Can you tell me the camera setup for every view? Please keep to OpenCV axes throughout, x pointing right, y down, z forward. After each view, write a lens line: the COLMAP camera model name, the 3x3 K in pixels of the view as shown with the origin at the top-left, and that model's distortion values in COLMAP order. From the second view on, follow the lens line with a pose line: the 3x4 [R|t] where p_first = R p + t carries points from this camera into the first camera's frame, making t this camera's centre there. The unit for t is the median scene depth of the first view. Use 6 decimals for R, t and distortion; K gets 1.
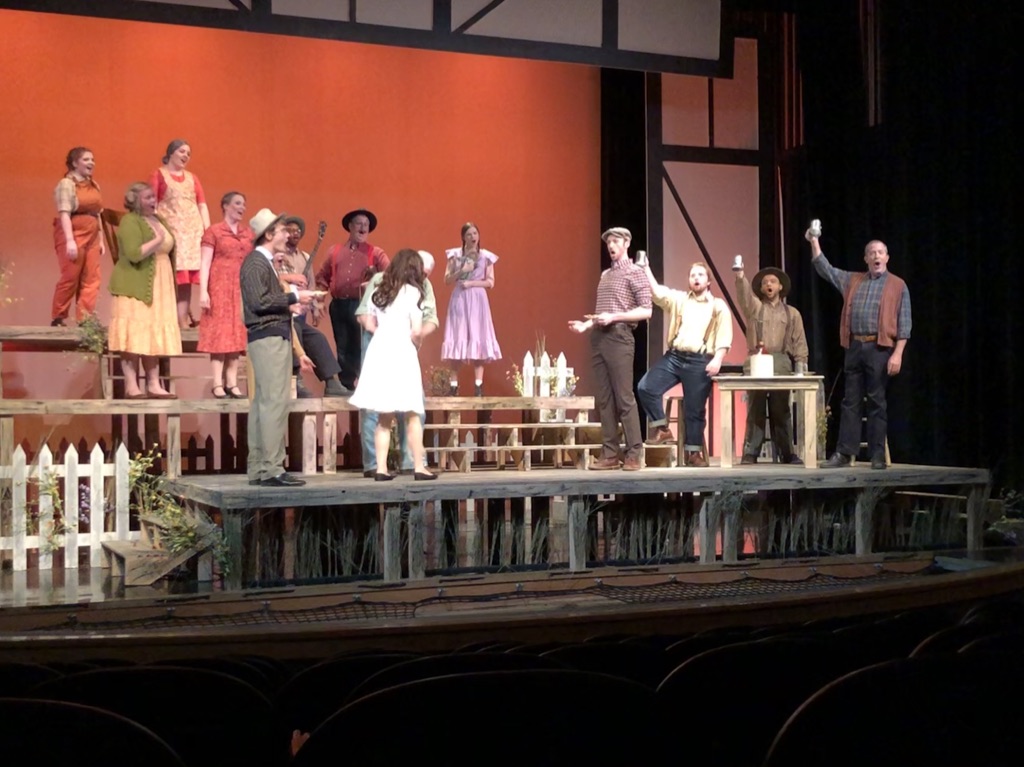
lens RADIAL K [[1404.4, 0, 502.3], [0, 1404.4, 364.5], [0, 0, 1]] dist [0.119475, 0.000000]
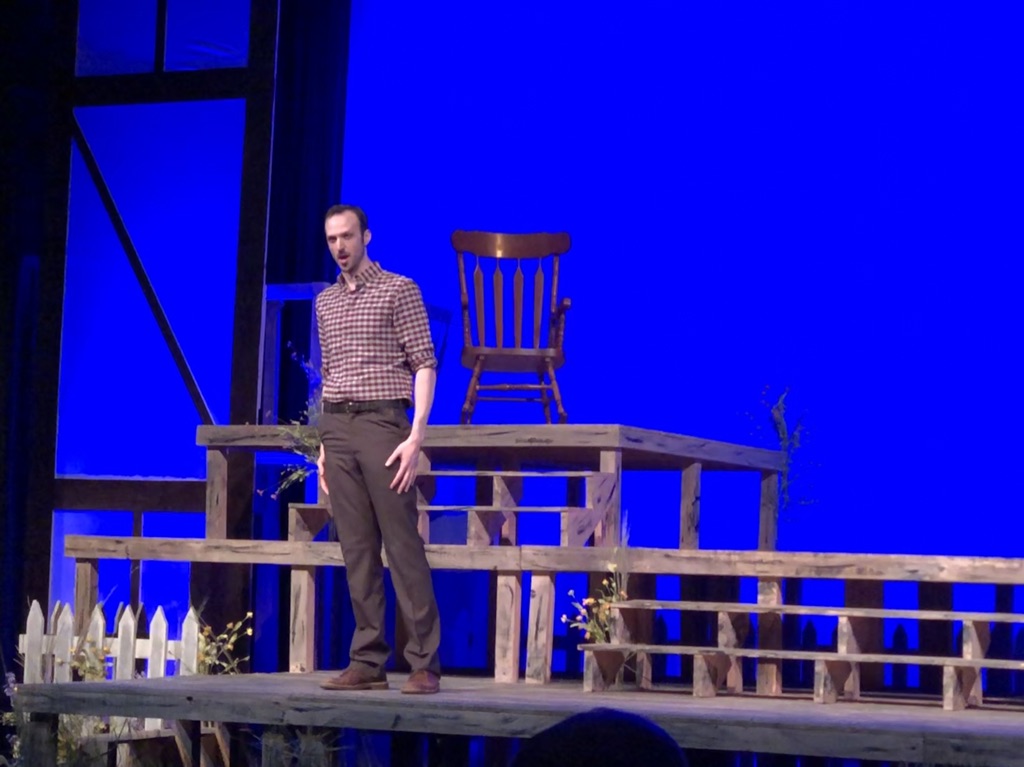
lens RADIAL K [[2647.7, 0, 505.4], [0, 2647.7, 362.3], [0, 0, 1]] dist [0.059543, 0.000000]
pose [[0.678636, -0.031035, -0.733819, 0.683753], [-0.010939, 0.998569, -0.052348, 0.006730], [0.734394, 0.043553, 0.677325, 0.305490]]
